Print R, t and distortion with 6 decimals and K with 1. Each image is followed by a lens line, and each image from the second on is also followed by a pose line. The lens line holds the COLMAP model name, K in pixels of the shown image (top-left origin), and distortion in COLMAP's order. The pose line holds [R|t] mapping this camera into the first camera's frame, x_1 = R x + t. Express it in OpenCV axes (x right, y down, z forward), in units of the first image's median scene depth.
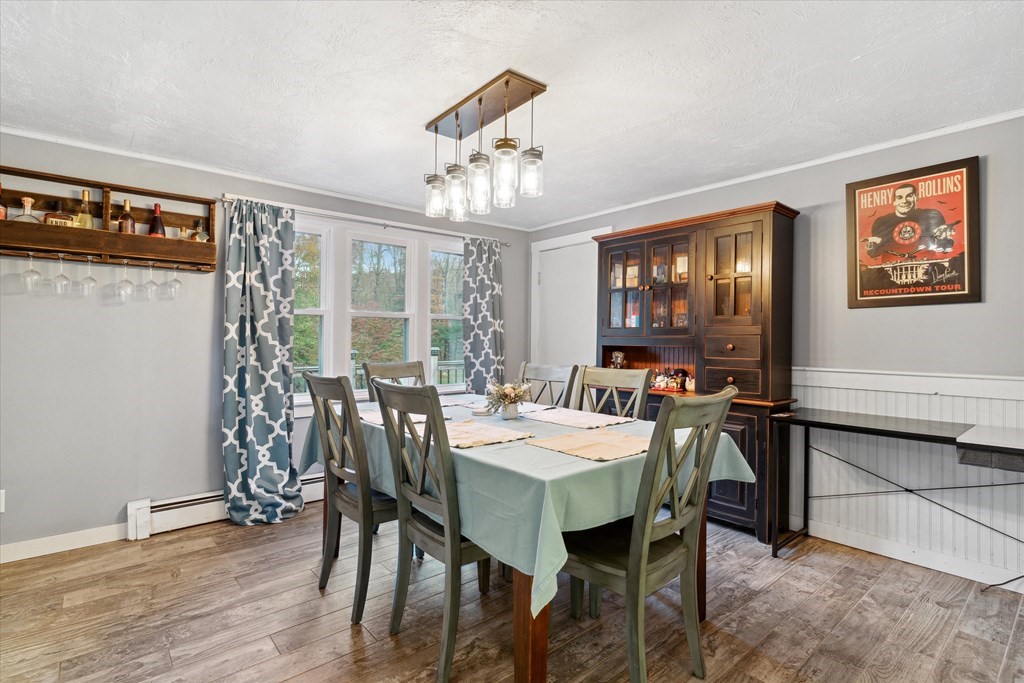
lens RADIAL K [[498.5, 0, 486.3], [0, 498.5, 338.4], [0, 0, 1]] dist [0.001946, -0.000104]
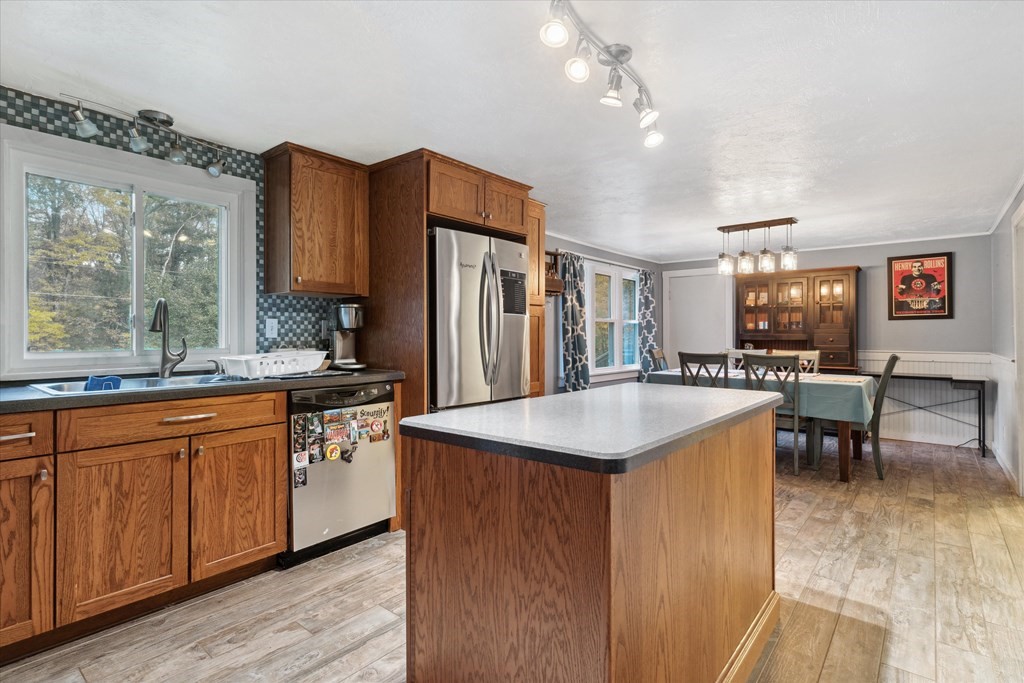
lens RADIAL K [[498.5, 0, 503.0], [0, 498.5, 336.7], [0, 0, 1]] dist [0.001946, -0.000104]
pose [[0.984454, -0.002588, 0.175625, -1.174706], [0.001407, 0.999976, 0.006846, -0.010588], [-0.175638, -0.006492, 0.984433, -0.709997]]
